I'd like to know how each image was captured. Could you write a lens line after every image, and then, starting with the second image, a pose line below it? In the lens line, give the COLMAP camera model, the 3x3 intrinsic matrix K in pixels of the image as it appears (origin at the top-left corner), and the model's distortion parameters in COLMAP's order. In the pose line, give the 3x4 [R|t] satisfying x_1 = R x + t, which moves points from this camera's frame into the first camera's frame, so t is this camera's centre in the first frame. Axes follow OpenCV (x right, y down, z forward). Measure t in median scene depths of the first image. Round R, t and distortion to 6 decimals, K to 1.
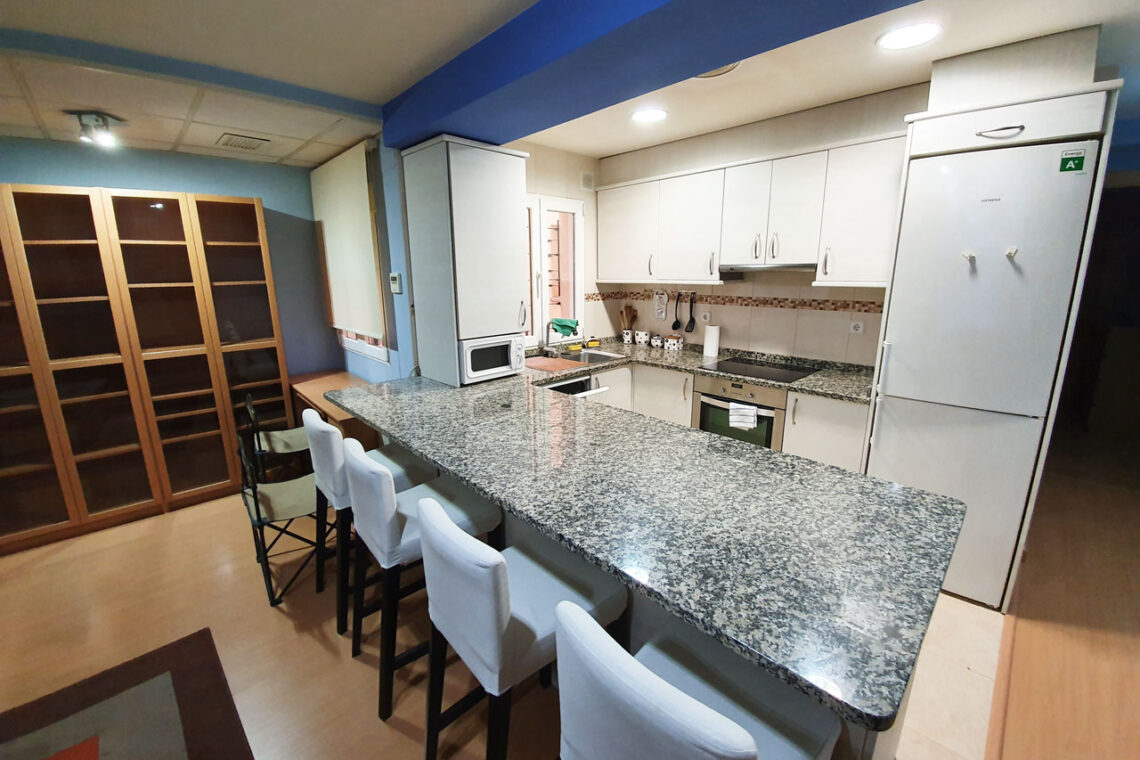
lens RADIAL K [[449.0, 0, 567.1], [0, 449.0, 367.9], [0, 0, 1]] dist [-0.001394, -0.009346]
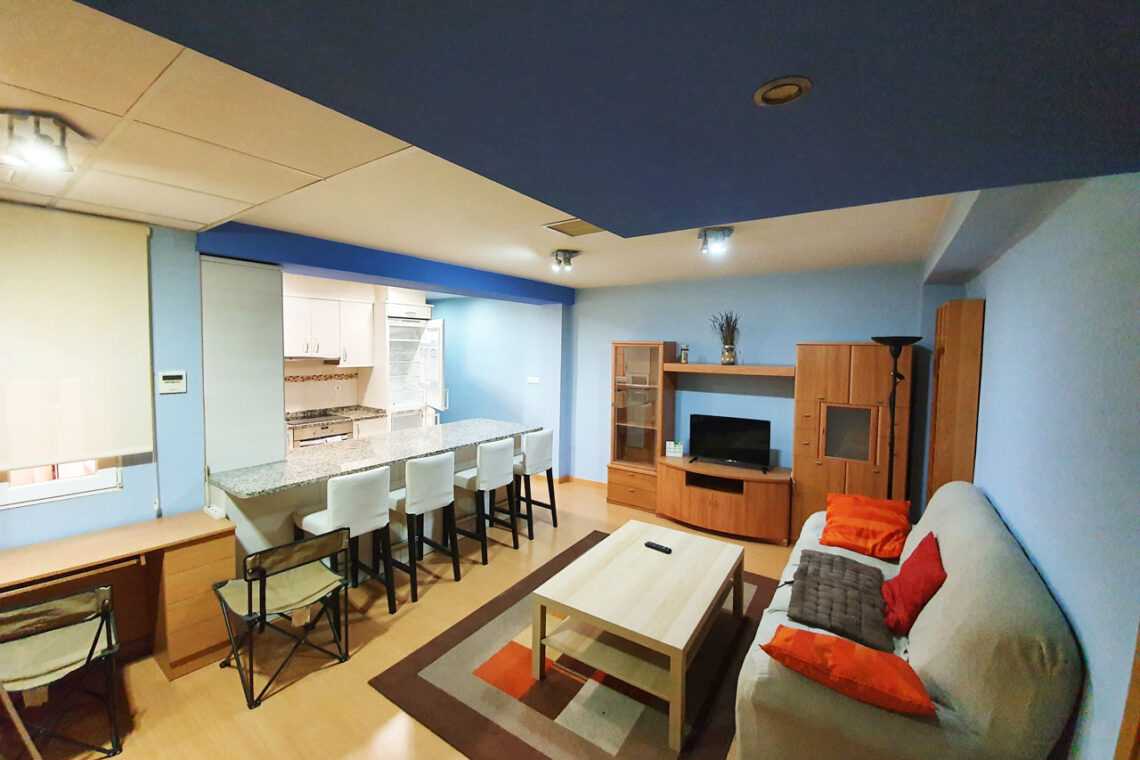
lens RADIAL K [[449.0, 0, 567.1], [0, 449.0, 367.9], [0, 0, 1]] dist [-0.001394, -0.009346]
pose [[-0.212773, -0.028099, 0.976698, -1.377335], [0.200800, 0.976994, 0.071852, -0.110084], [-0.956246, 0.211409, -0.202236, 0.411628]]
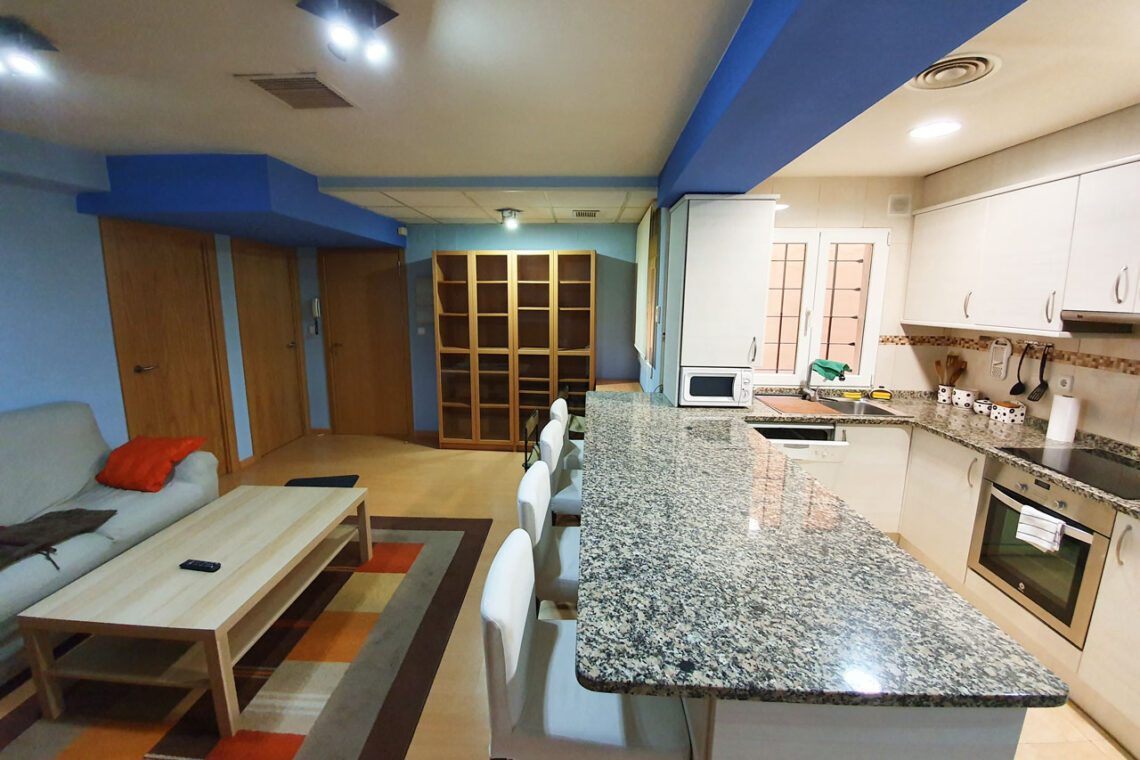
lens RADIAL K [[449.0, 0, 567.1], [0, 449.0, 367.9], [0, 0, 1]] dist [-0.001394, -0.009346]
pose [[0.689543, 0.129738, -0.712529, 0.328636], [-0.169887, 0.985349, 0.015007, -0.021960], [0.704037, 0.110702, 0.701482, -0.009758]]
